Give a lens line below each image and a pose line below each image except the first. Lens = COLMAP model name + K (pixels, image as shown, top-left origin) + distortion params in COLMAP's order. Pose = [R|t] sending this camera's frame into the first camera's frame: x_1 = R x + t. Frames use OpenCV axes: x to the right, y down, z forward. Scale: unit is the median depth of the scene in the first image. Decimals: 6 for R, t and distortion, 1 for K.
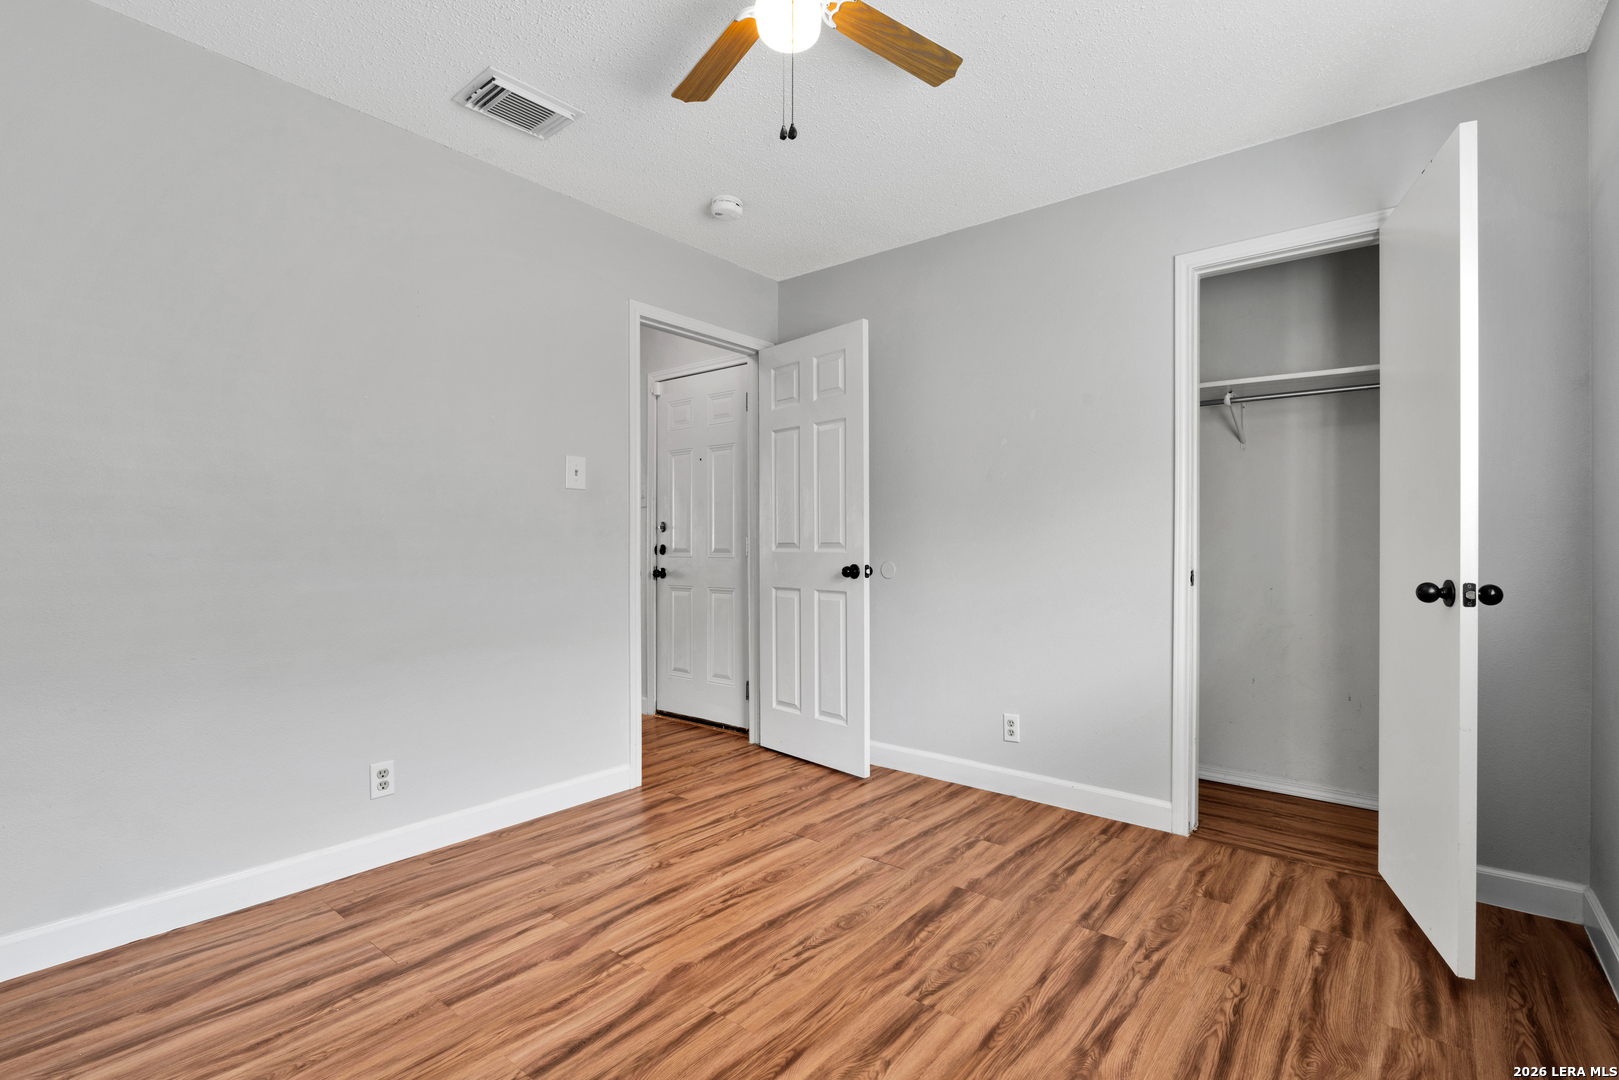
lens RADIAL K [[729.6, 0, 809.5], [0, 729.6, 540.0], [0, 0, 1]] dist [-0.003485, -0.001229]
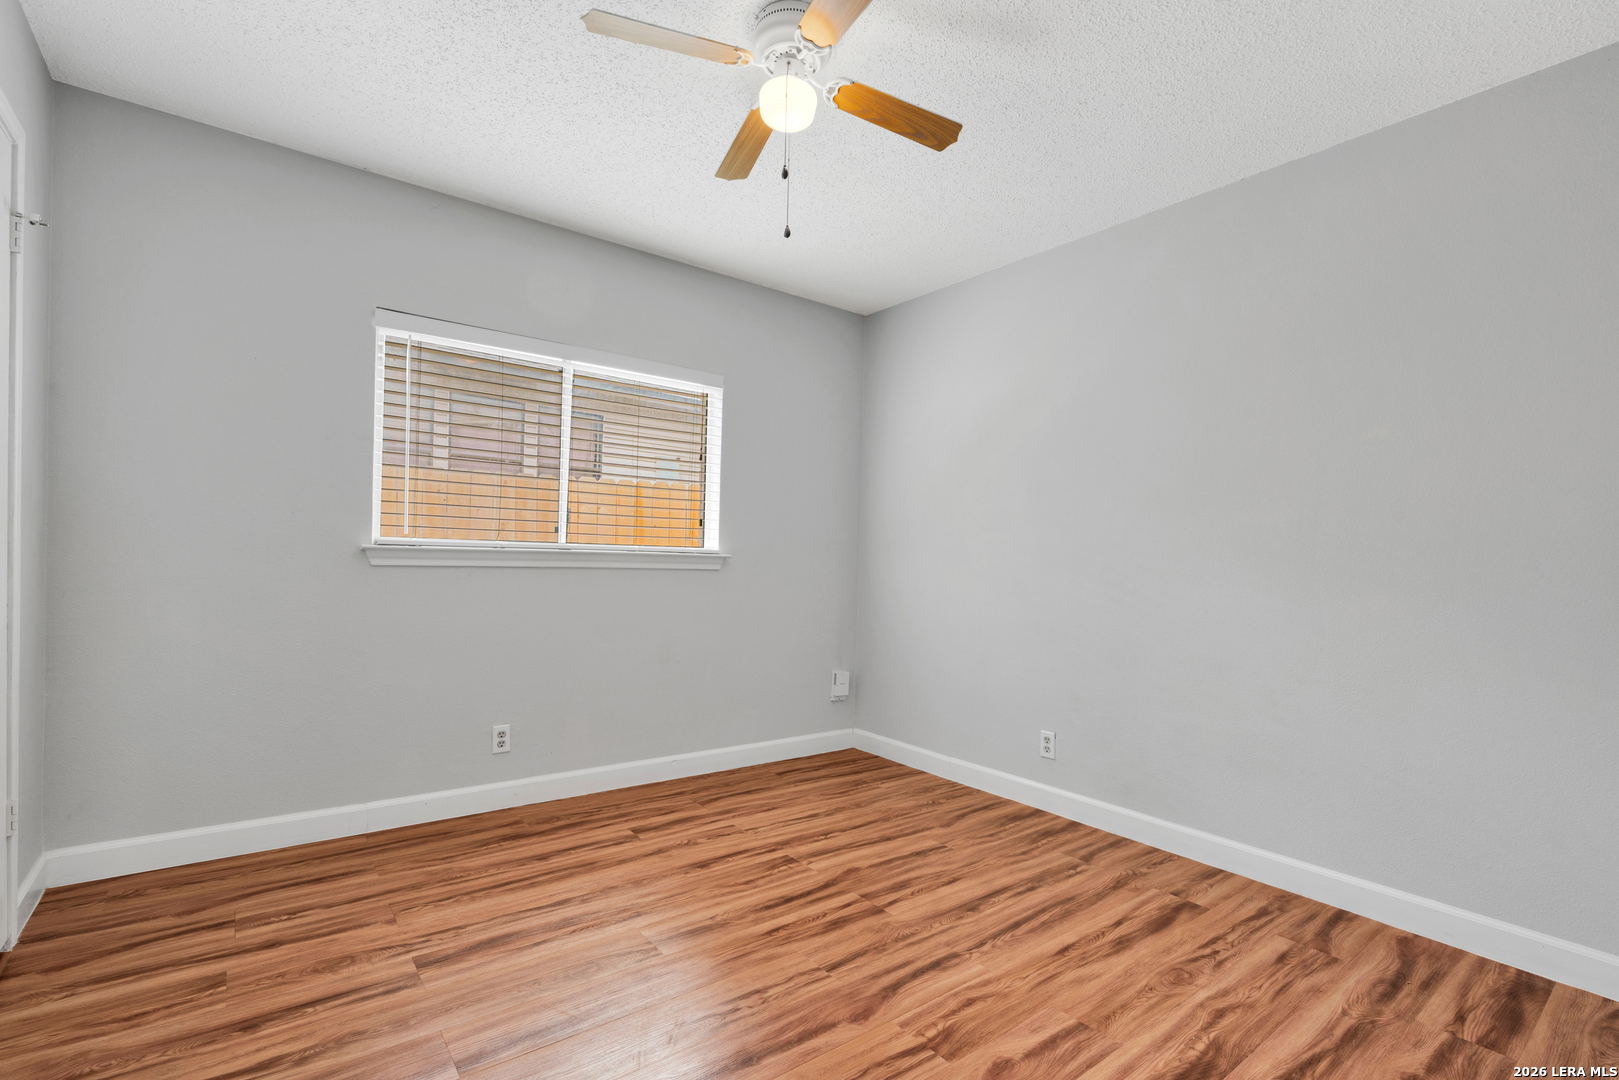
lens RADIAL K [[729.6, 0, 809.5], [0, 729.6, 540.0], [0, 0, 1]] dist [-0.003485, -0.001229]
pose [[-0.982439, -0.026176, 0.184739, -0.280799], [-0.031591, 0.999152, -0.026425, -0.004794], [-0.183890, -0.031797, -0.982432, 2.032487]]
